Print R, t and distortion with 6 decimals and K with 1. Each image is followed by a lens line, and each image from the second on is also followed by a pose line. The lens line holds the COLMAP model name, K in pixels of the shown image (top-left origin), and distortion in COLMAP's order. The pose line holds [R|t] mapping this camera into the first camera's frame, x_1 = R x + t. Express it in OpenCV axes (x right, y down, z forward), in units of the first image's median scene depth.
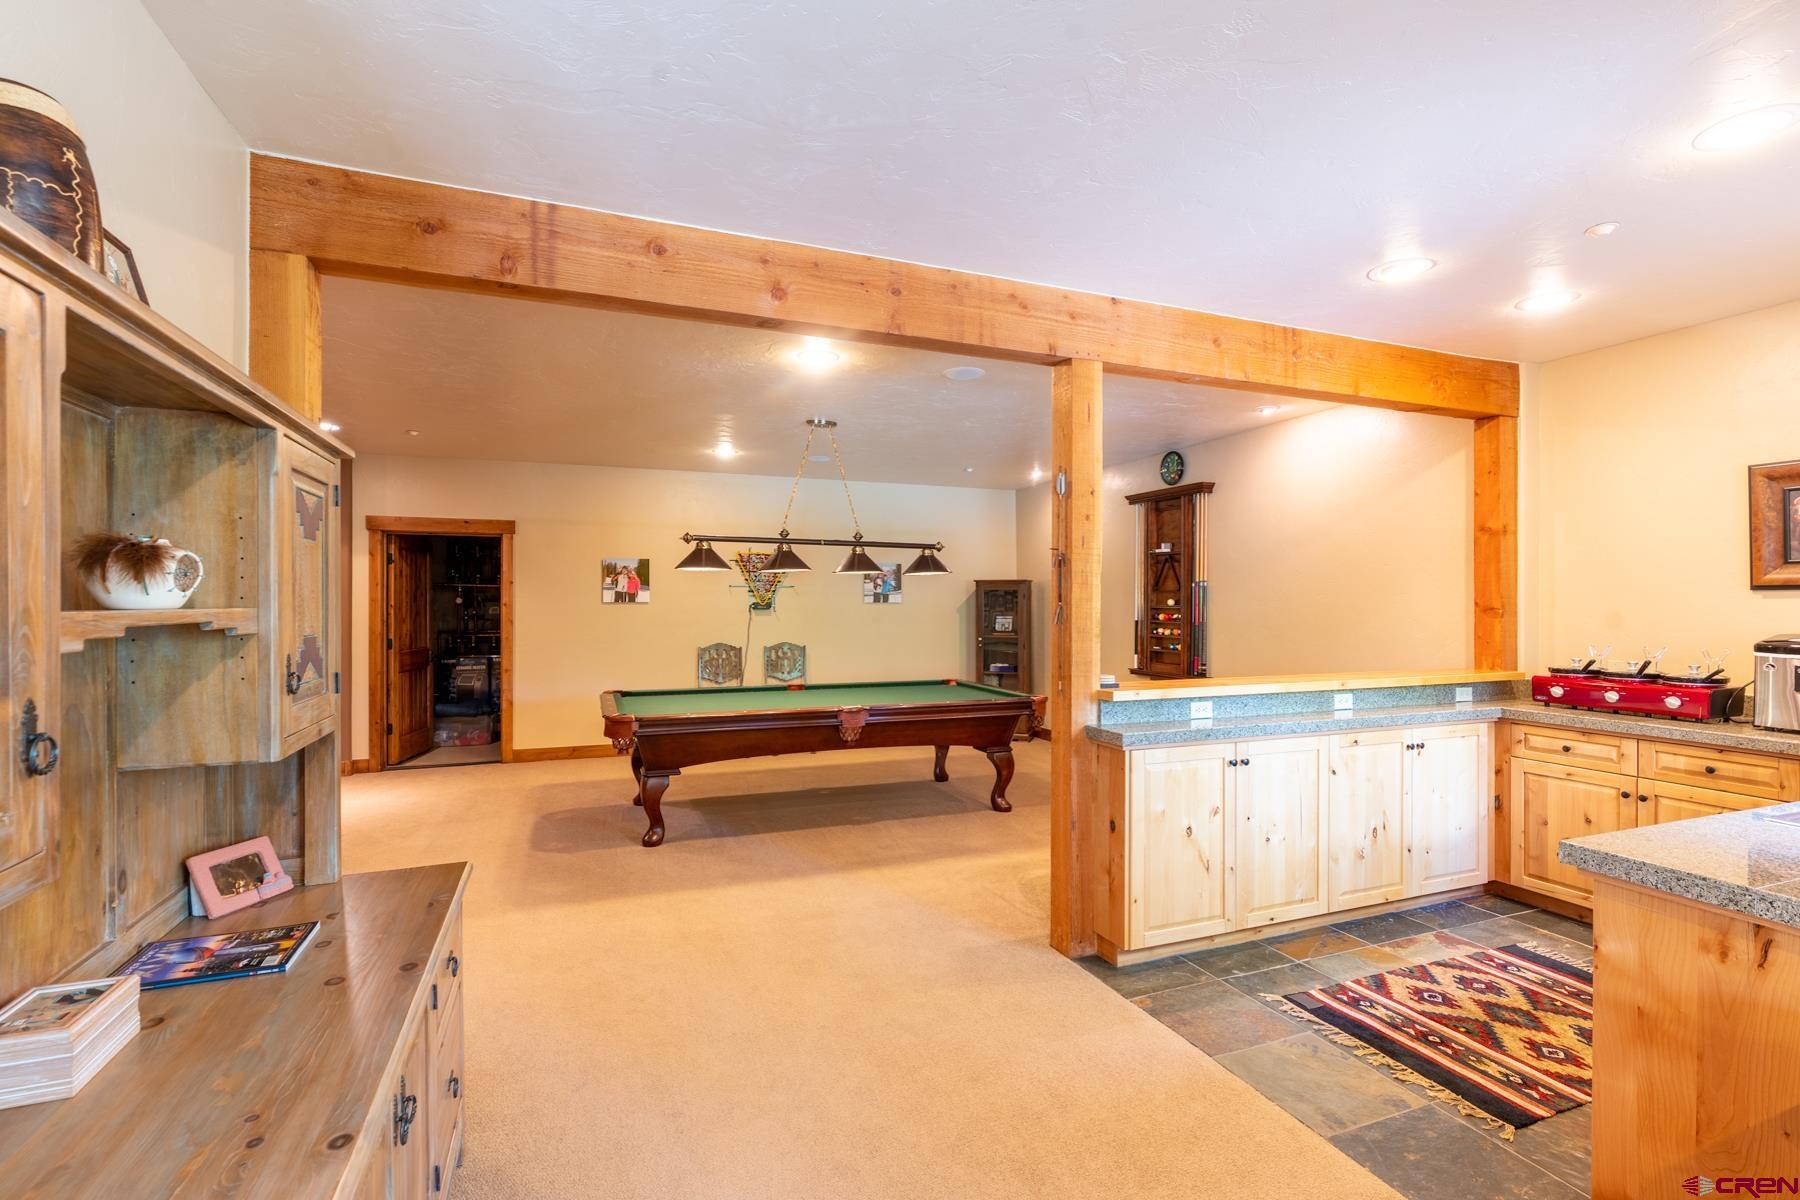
lens RADIAL K [[822.5, 0, 928.1], [0, 822.5, 603.9], [0, 0, 1]] dist [-0.011099, 0.005850]
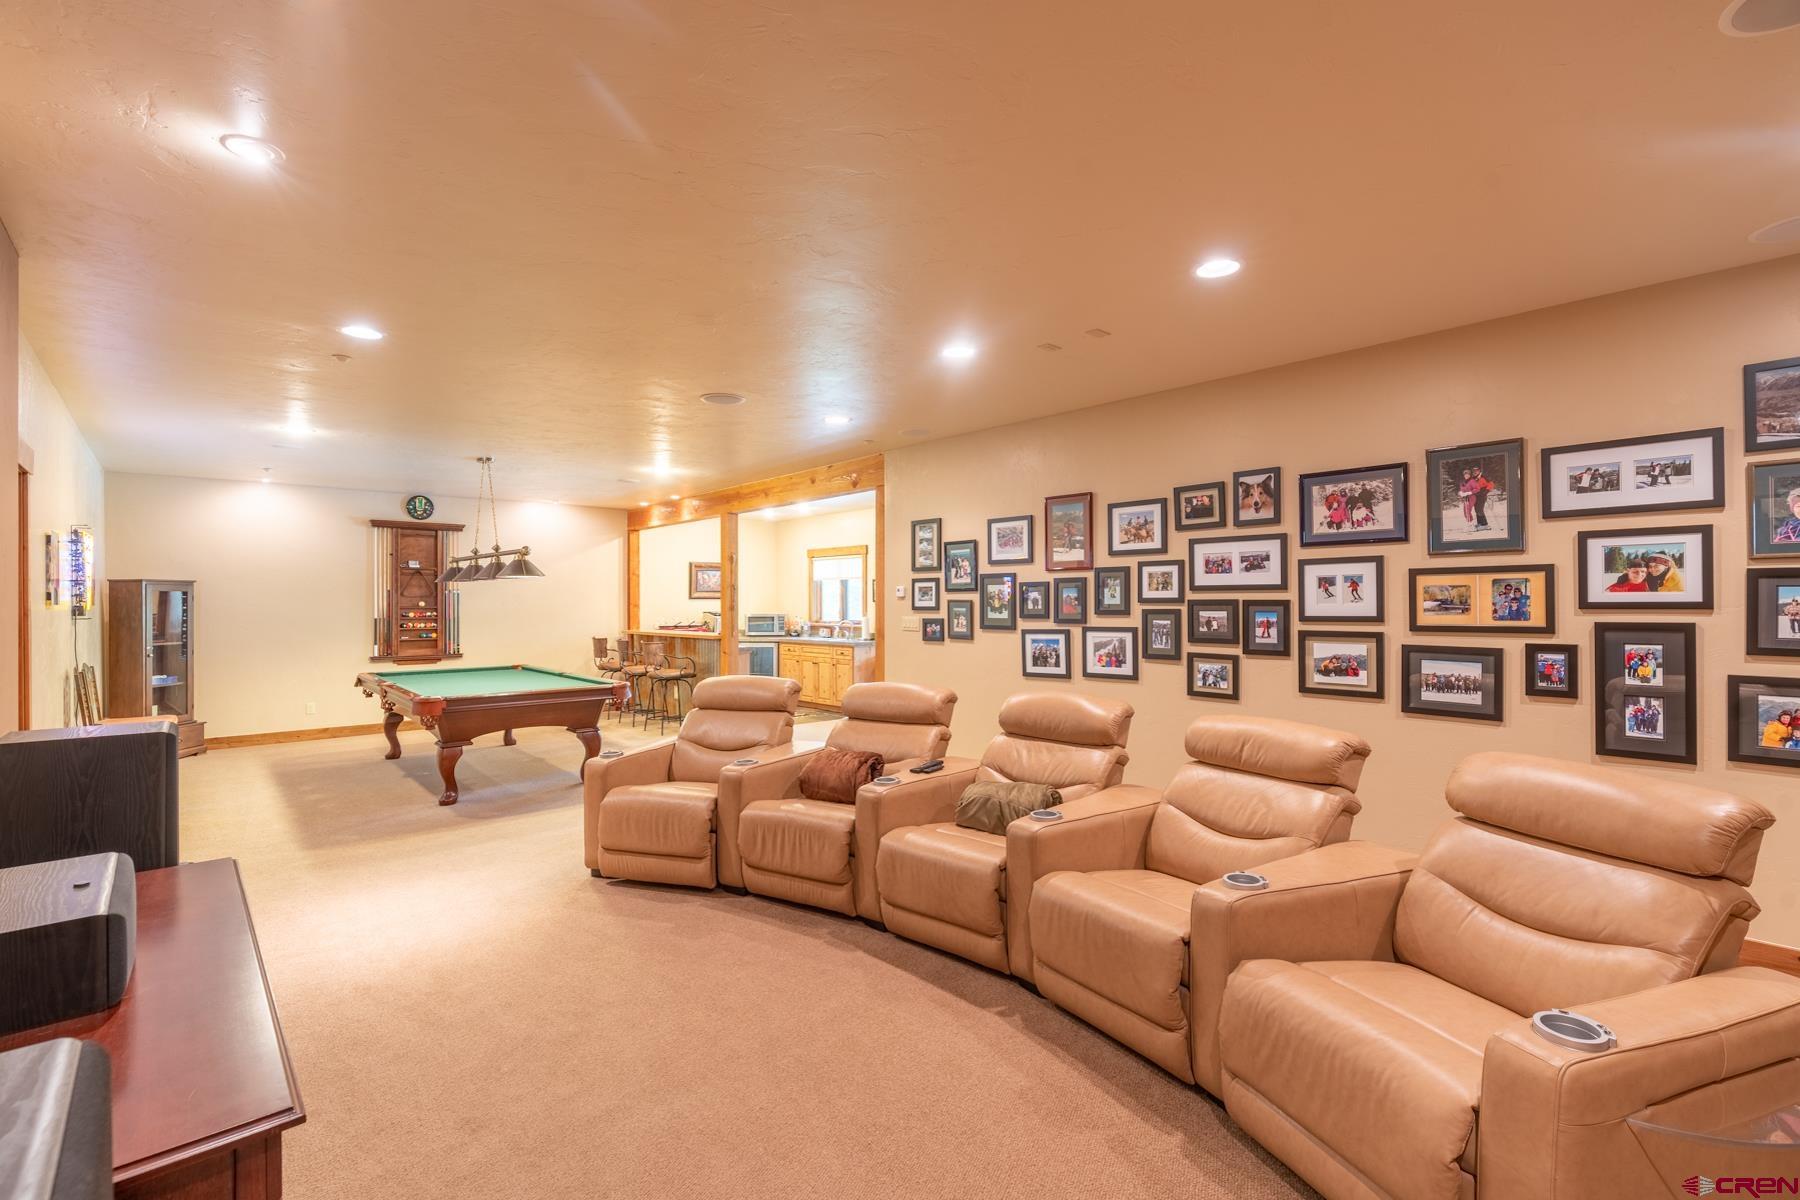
lens RADIAL K [[822.5, 0, 893.3], [0, 822.5, 599.9], [0, 0, 1]] dist [-0.011099, 0.005850]
pose [[-0.324454, 0.009383, 0.945855, -1.267254], [0.010784, 0.999923, -0.006220, 0.008472], [-0.945840, 0.008181, -0.324530, 0.695736]]
